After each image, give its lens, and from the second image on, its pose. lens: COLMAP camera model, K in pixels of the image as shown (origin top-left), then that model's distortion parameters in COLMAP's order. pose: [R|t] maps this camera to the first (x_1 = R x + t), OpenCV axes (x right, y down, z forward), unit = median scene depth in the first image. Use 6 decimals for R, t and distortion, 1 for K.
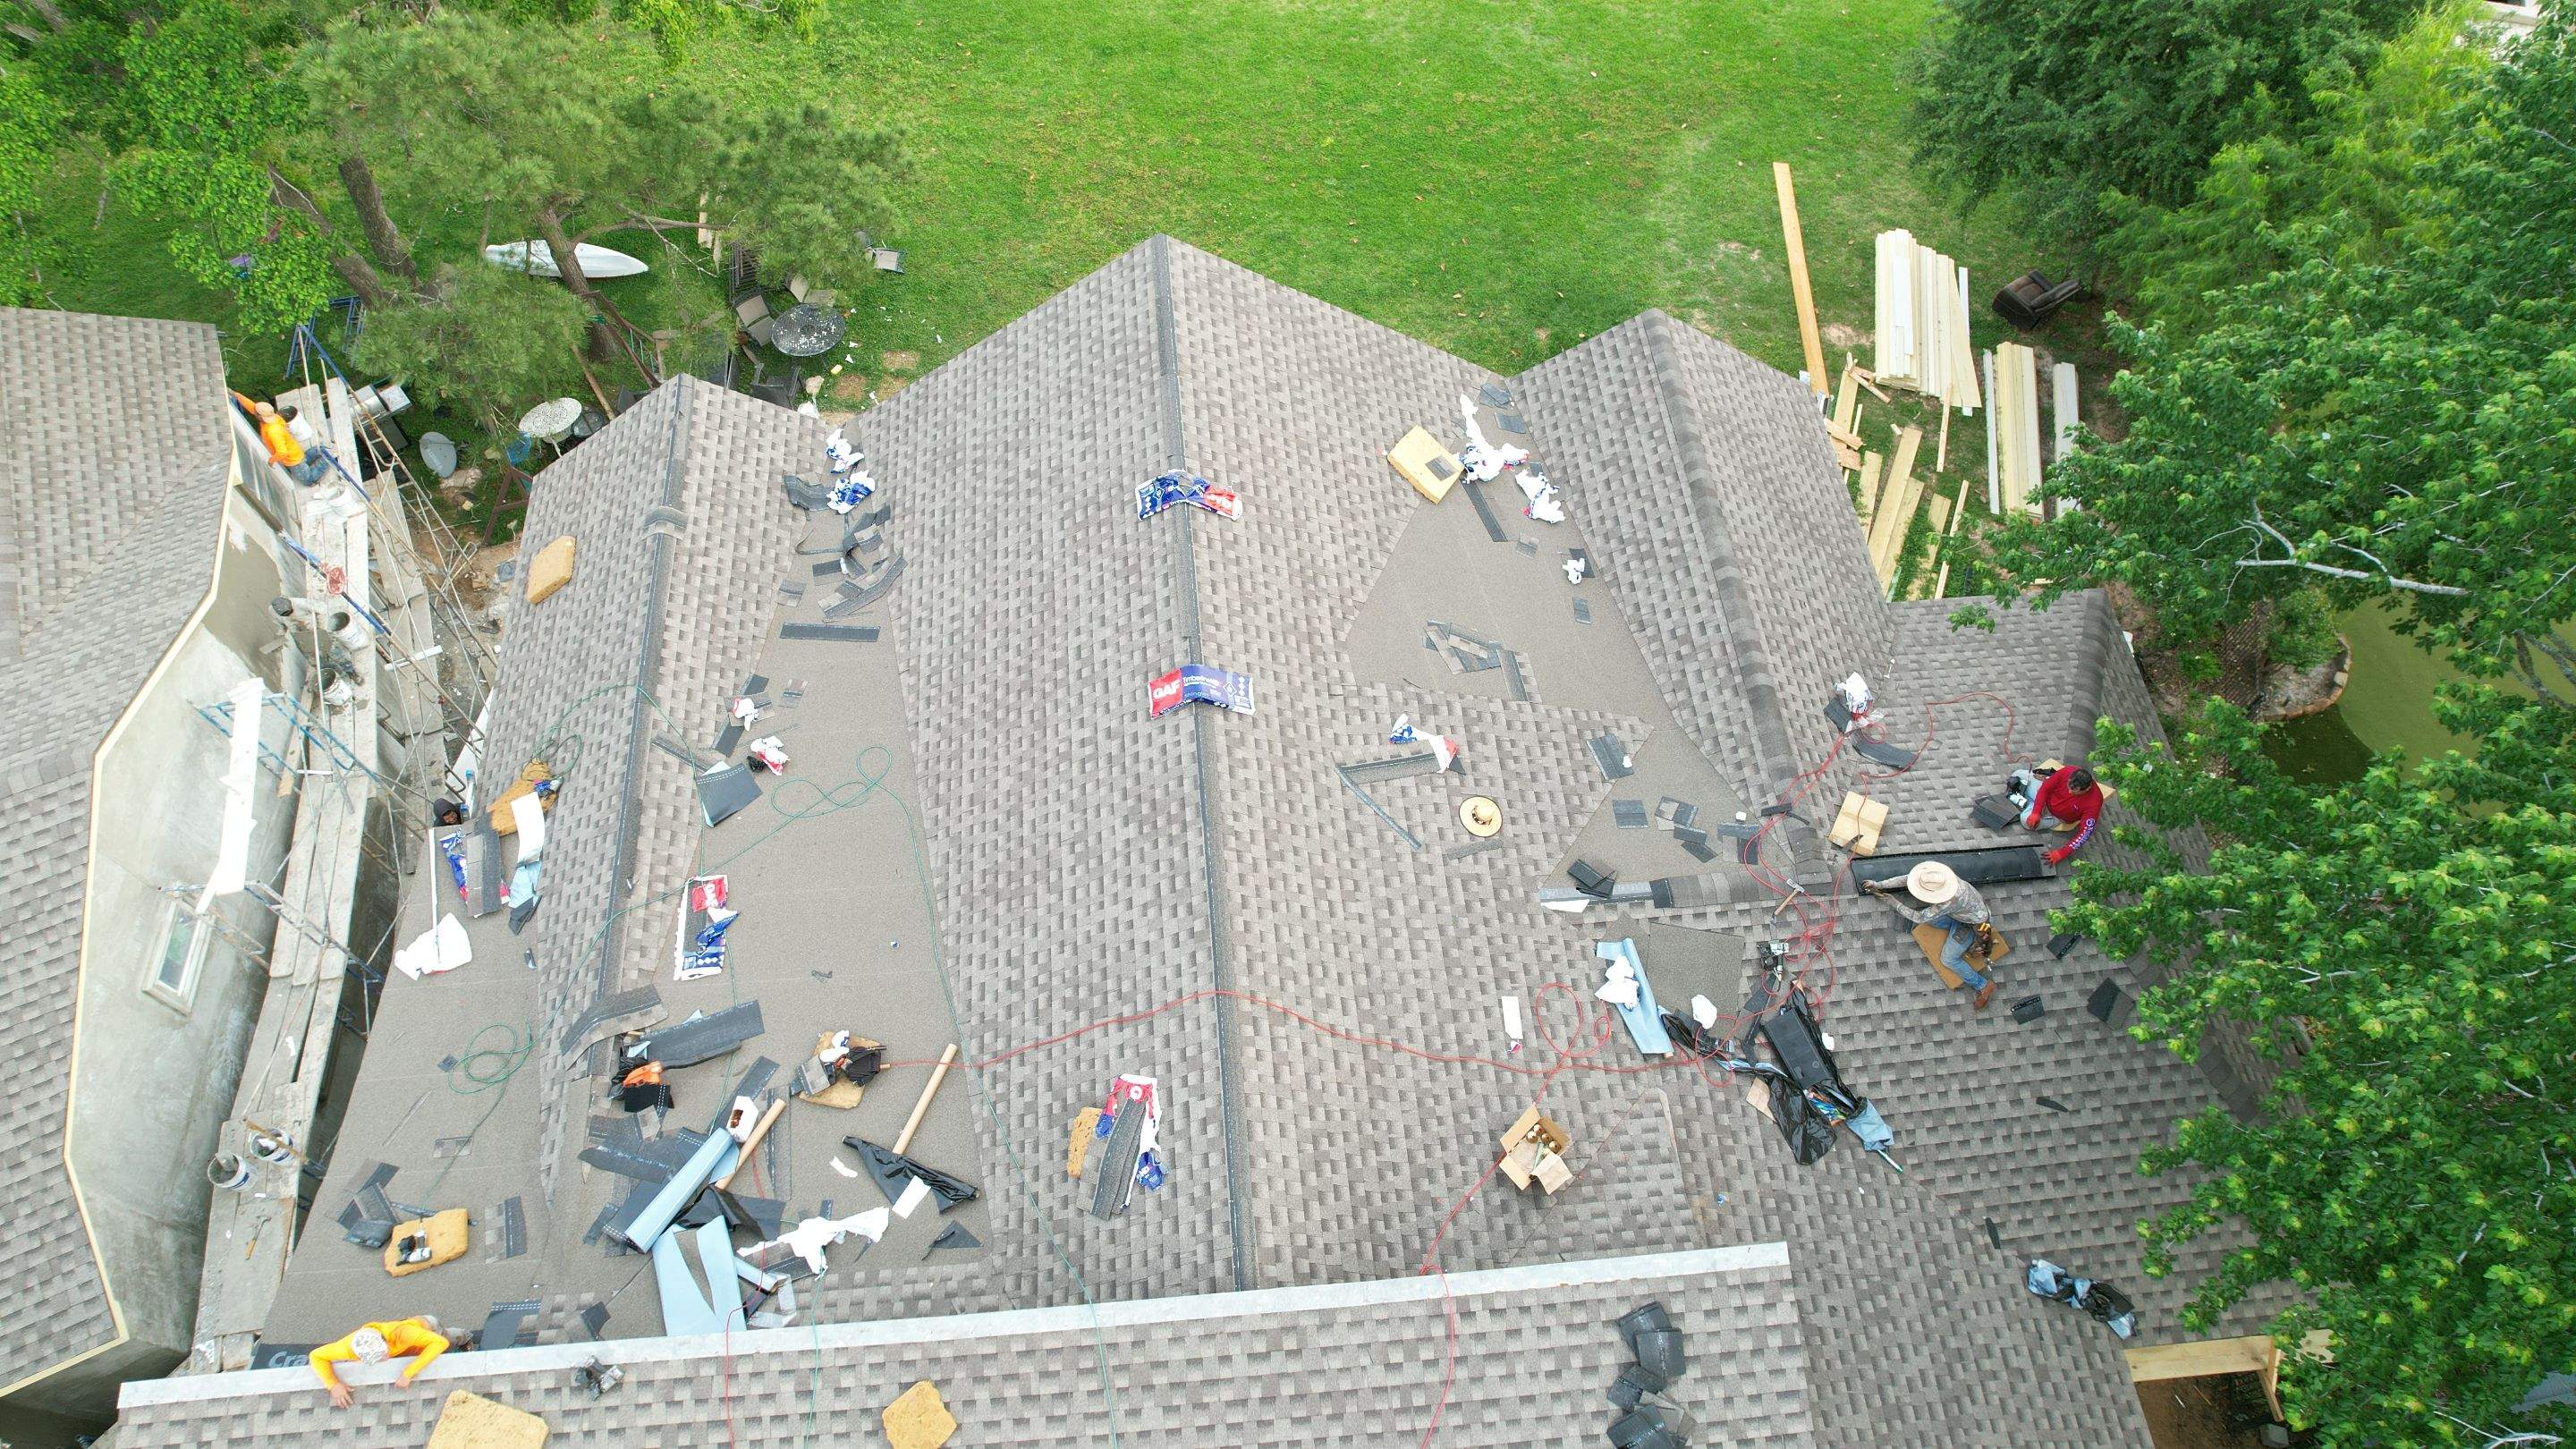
lens RADIAL K [[1643.0, 0, 1288.0], [0, 1643.0, 716.9], [0, 0, 1]] dist [-0.075233, 0.065345]
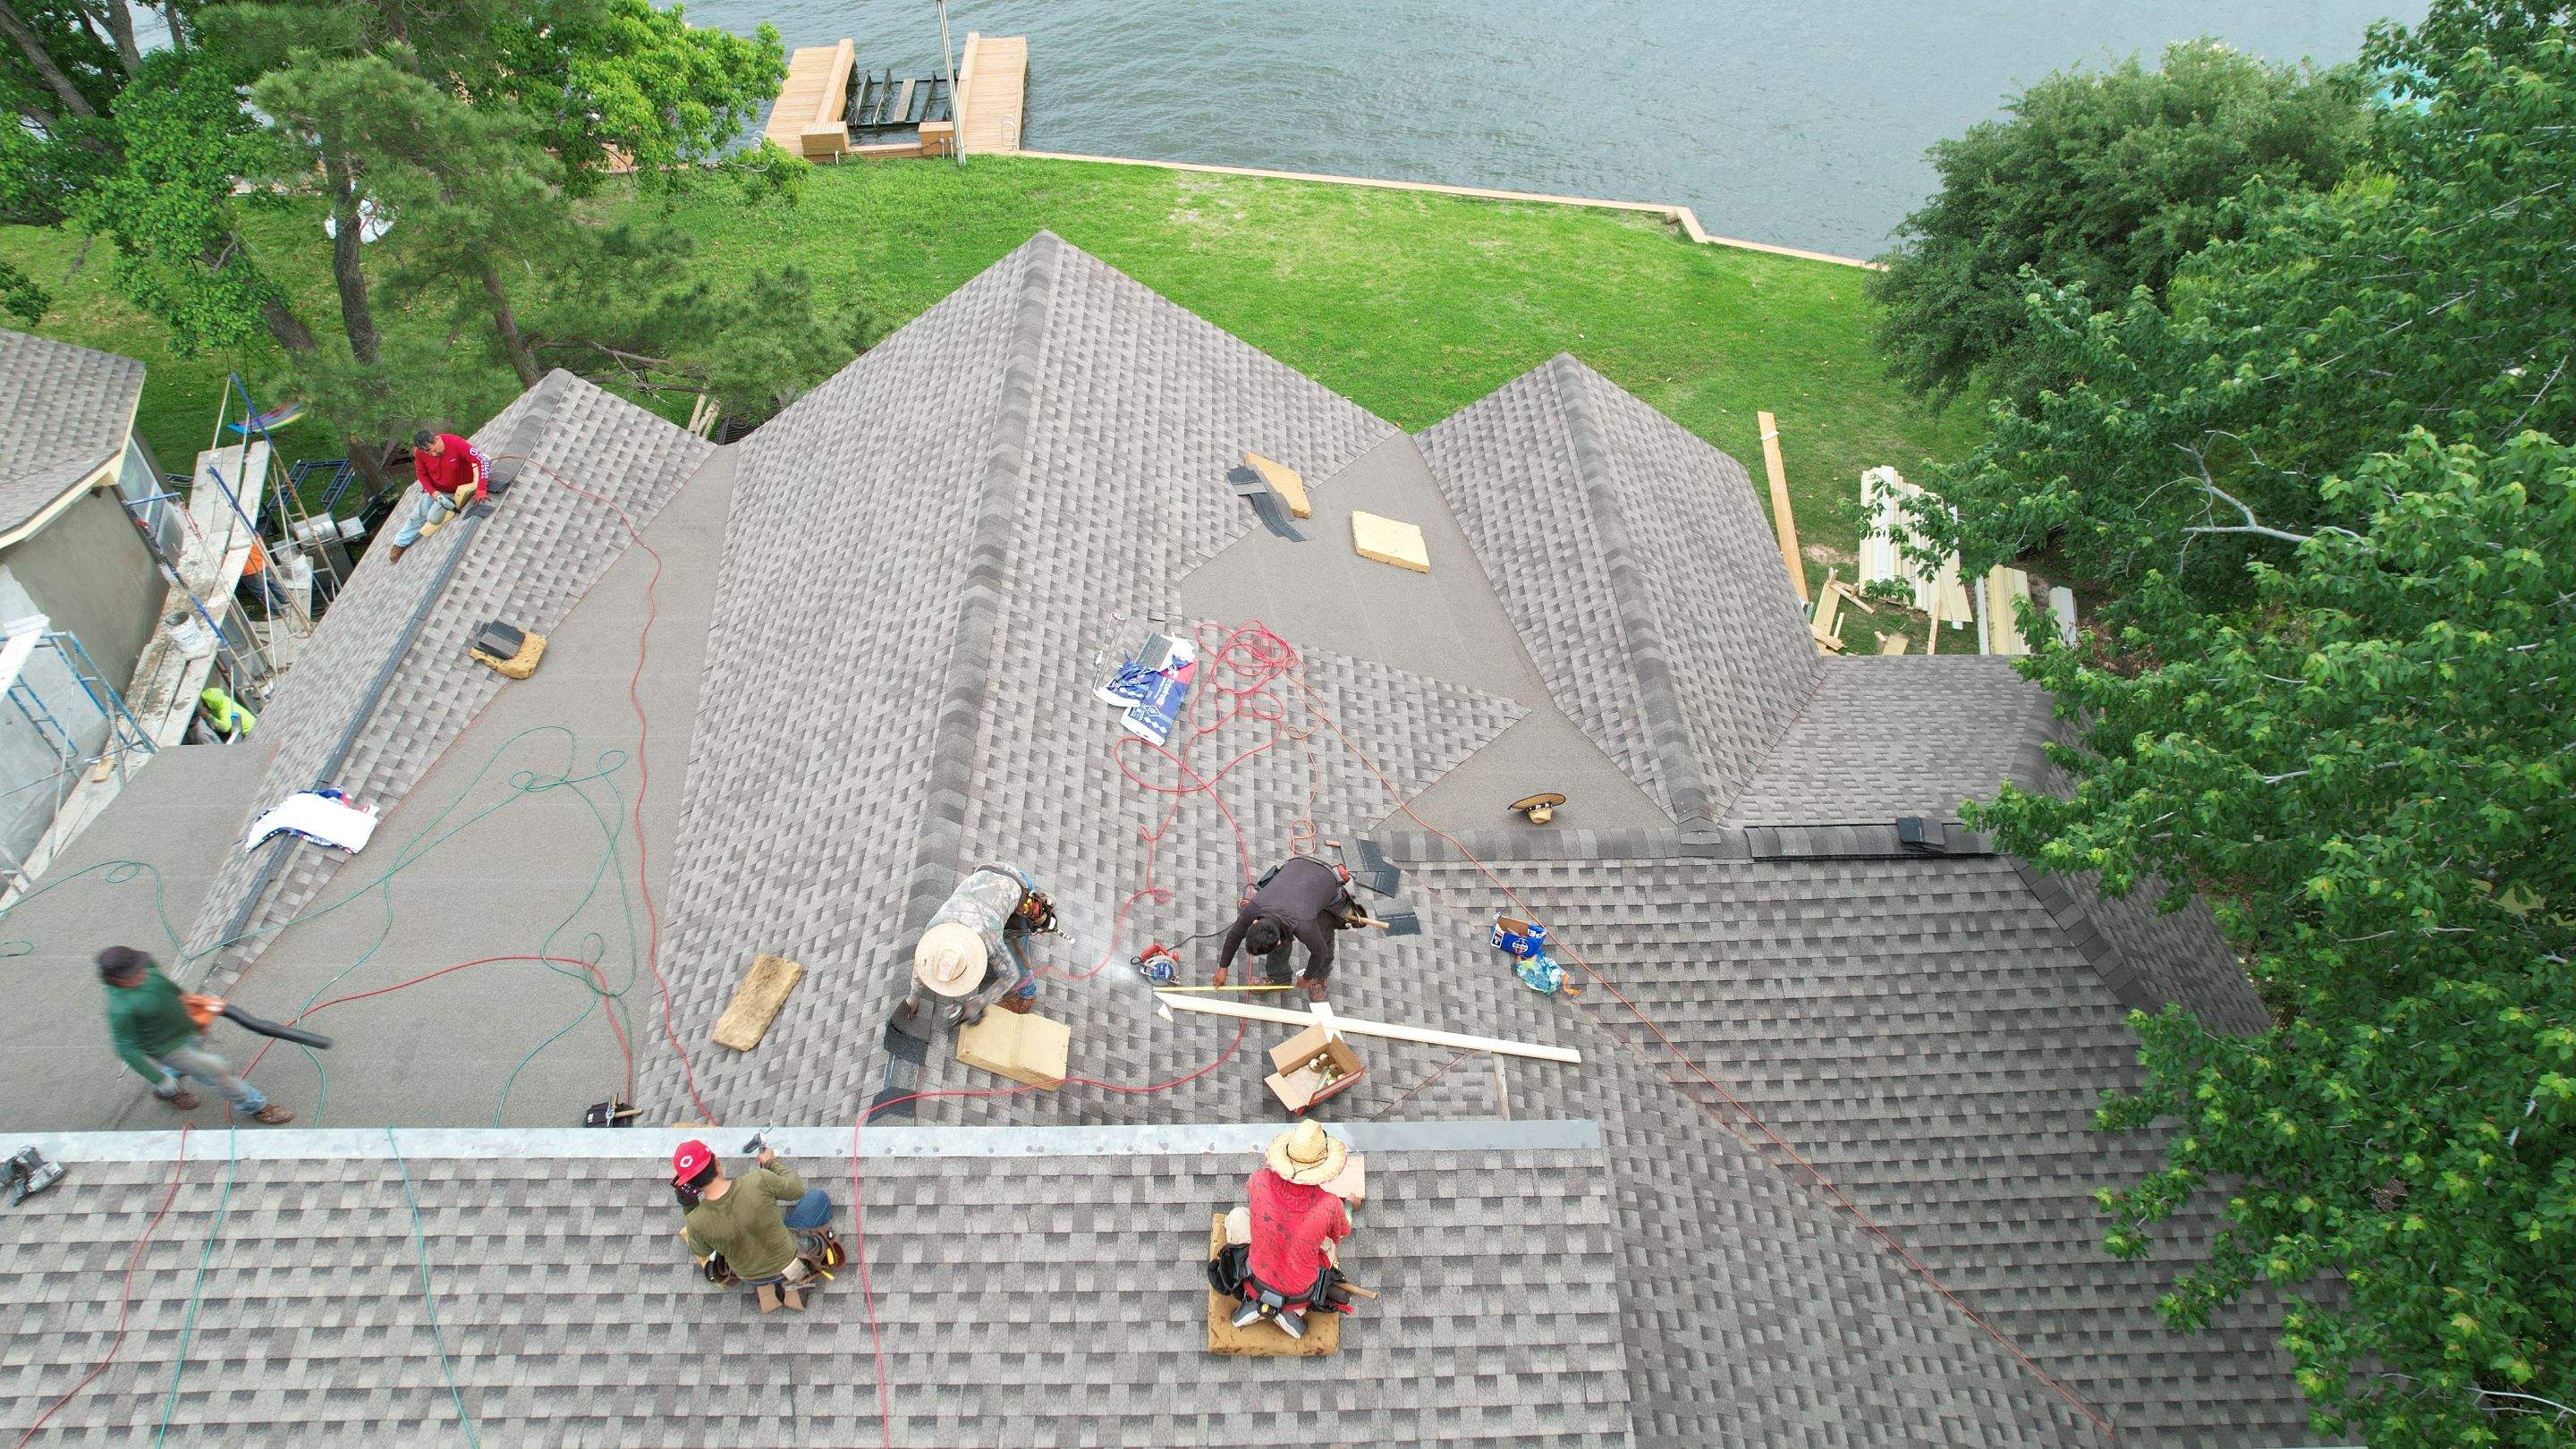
lens RADIAL K [[1643.0, 0, 1284.4], [0, 1643.0, 716.2], [0, 0, 1]] dist [-0.075233, 0.065345]
pose [[0.997458, 0.047462, -0.053152, 0.151930], [-0.060366, 0.959155, -0.276364, 0.285103], [0.037864, 0.278870, 0.959582, 0.168372]]
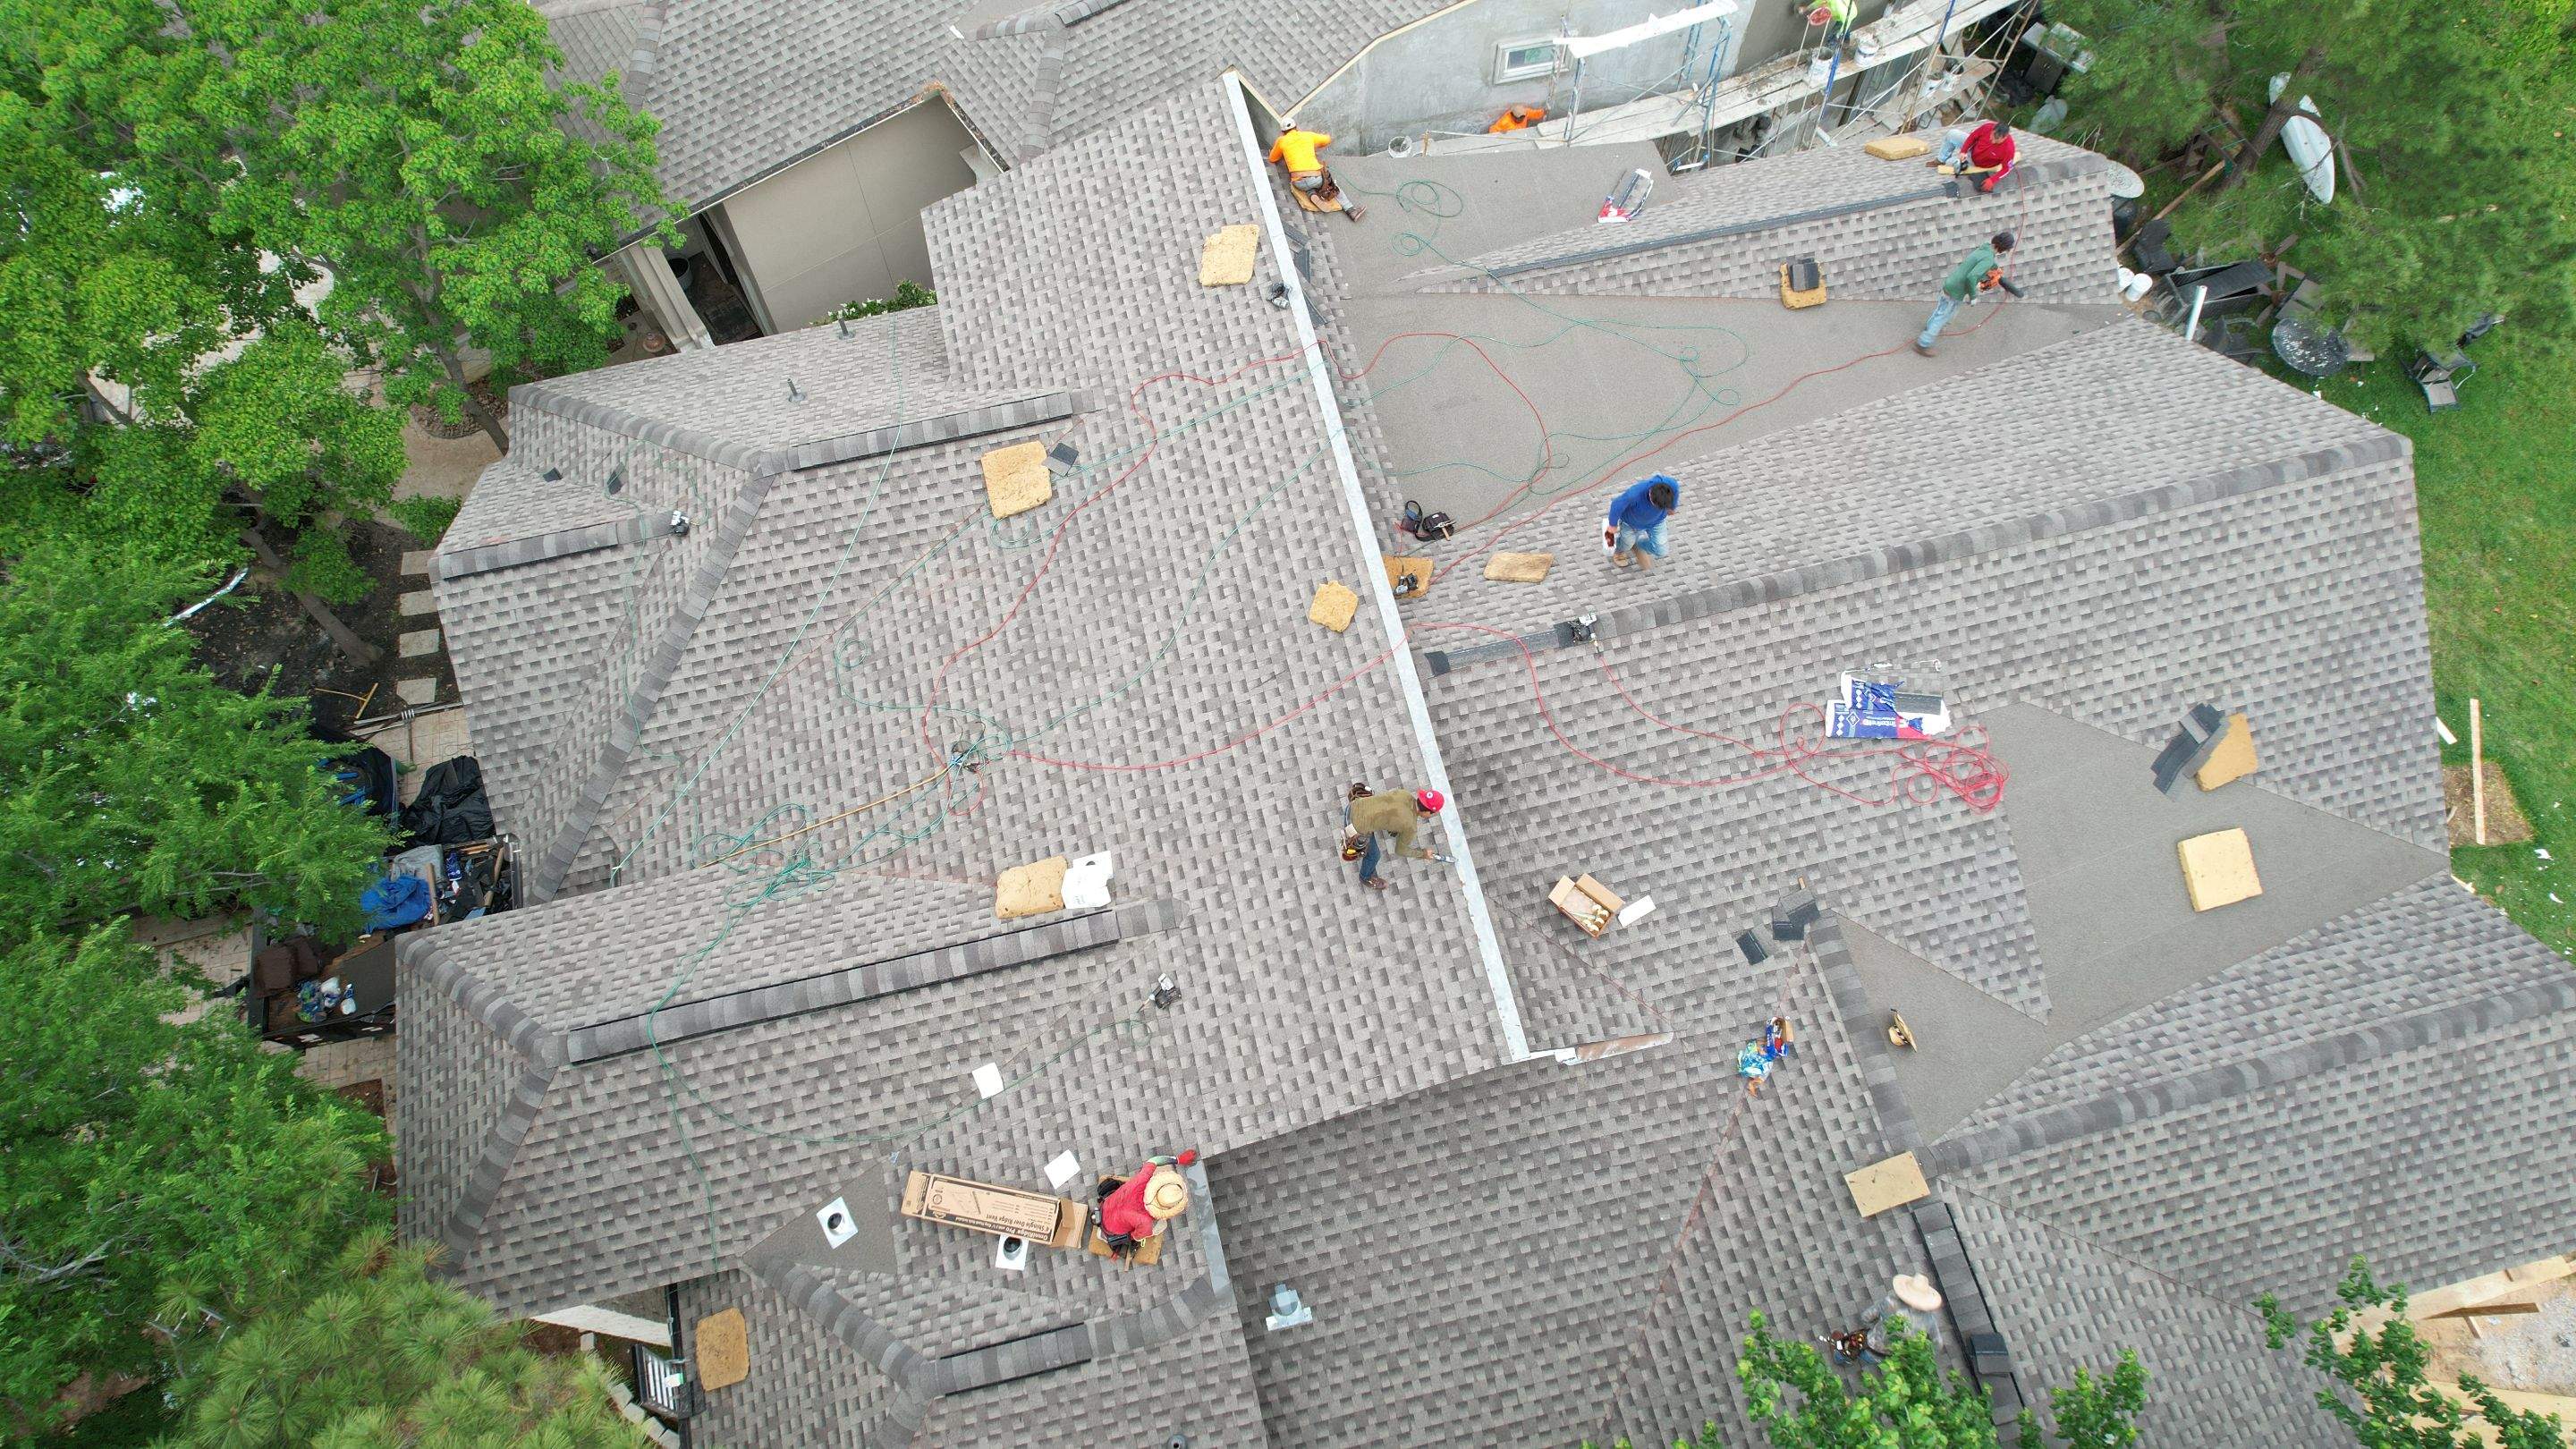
lens RADIAL K [[1643.0, 0, 1282.4], [0, 1643.0, 716.3], [0, 0, 1]] dist [-0.075233, 0.065345]
pose [[0.143988, 0.897178, -0.417540, 0.439016], [-0.844284, 0.331469, 0.421085, -0.086240], [0.516189, 0.291891, 0.805201, -0.101242]]
